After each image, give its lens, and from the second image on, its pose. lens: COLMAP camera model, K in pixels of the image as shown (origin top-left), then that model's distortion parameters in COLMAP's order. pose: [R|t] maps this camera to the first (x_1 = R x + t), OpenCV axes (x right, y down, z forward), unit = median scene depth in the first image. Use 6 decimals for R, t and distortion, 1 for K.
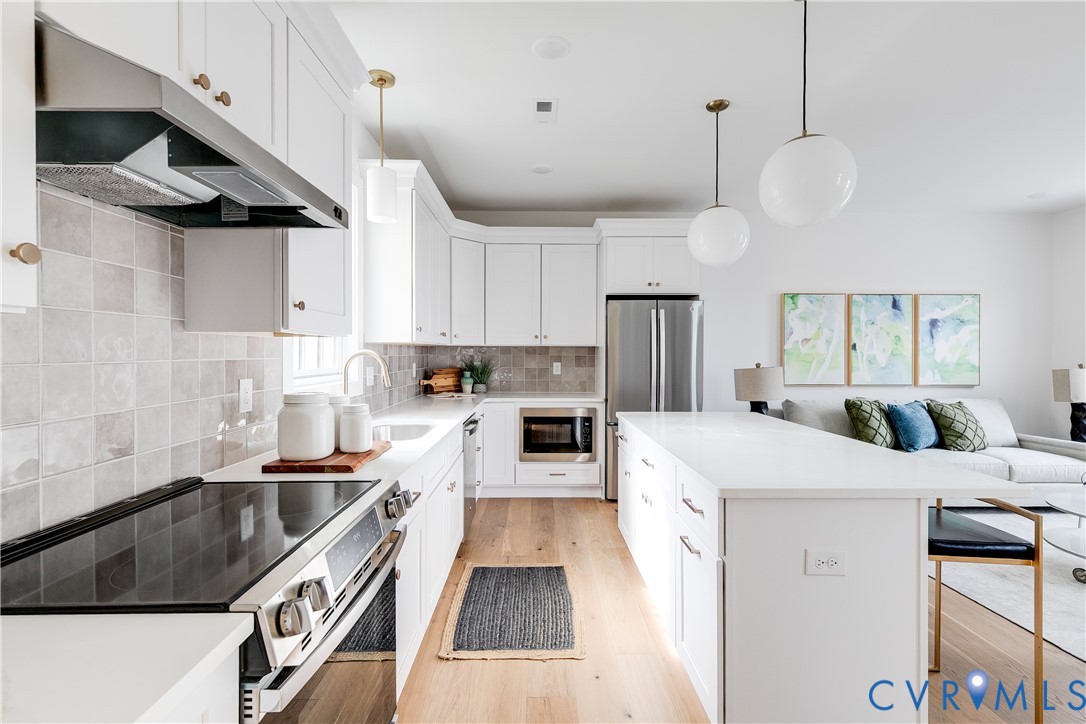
lens RADIAL K [[498.1, 0, 543.8], [0, 498.1, 359.8], [0, 0, 1]] dist [0.010588, -0.001183]
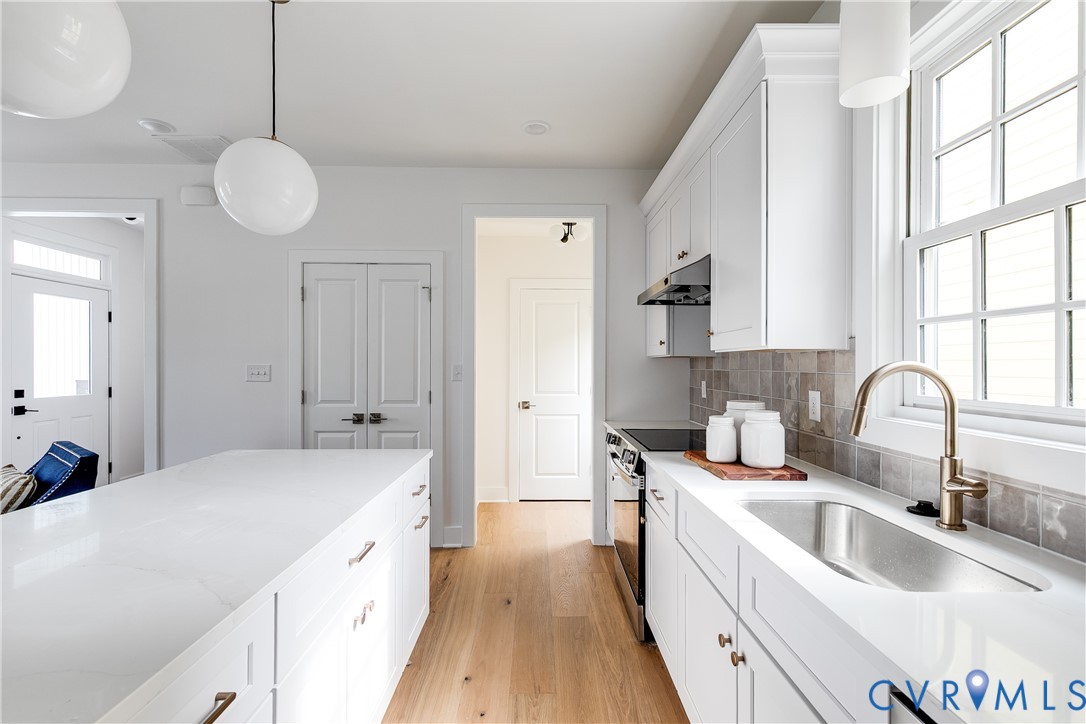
lens RADIAL K [[498.1, 0, 543.4], [0, 498.1, 361.2], [0, 0, 1]] dist [0.010588, -0.001183]
pose [[-0.999985, -0.000197, 0.005519, -0.010879], [-0.000141, 0.999948, 0.010233, -0.031109], [-0.005521, 0.010232, -0.999932, 1.768975]]
